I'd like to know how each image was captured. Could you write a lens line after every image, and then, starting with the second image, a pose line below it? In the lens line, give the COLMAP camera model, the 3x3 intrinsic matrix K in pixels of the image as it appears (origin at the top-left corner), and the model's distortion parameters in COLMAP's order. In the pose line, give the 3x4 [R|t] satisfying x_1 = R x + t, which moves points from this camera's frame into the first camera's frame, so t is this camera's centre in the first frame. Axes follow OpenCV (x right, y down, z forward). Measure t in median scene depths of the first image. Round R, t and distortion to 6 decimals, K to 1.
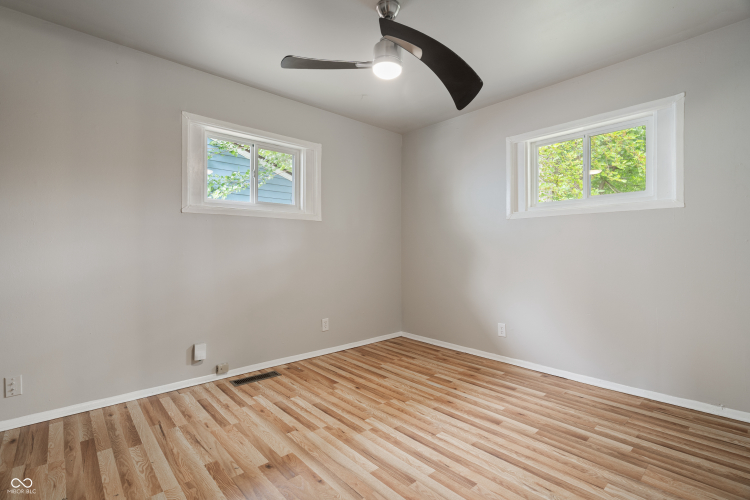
lens RADIAL K [[351.4, 0, 386.1], [0, 351.4, 251.8], [0, 0, 1]] dist [-0.039637, 0.018805]
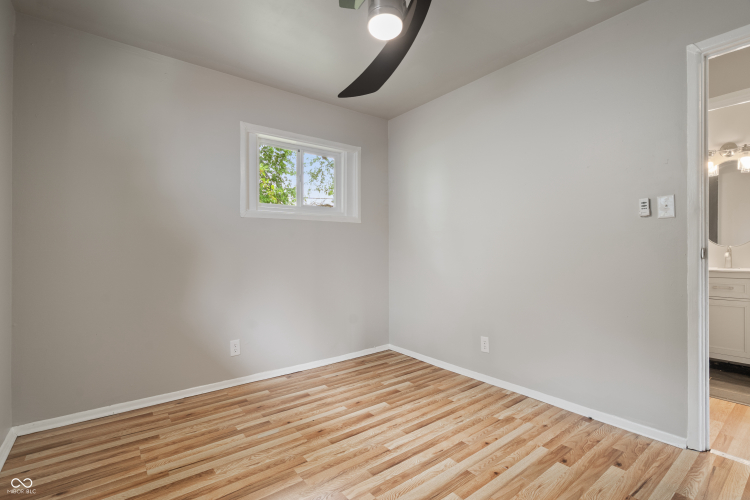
lens RADIAL K [[352.2, 0, 392.6], [0, 352.2, 252.9], [0, 0, 1]] dist [0.000215, 0.000202]
pose [[0.066256, -0.006321, 0.997783, -0.666162], [0.012189, 0.999910, 0.005525, -0.006033], [-0.997728, 0.011796, 0.066327, 0.769022]]
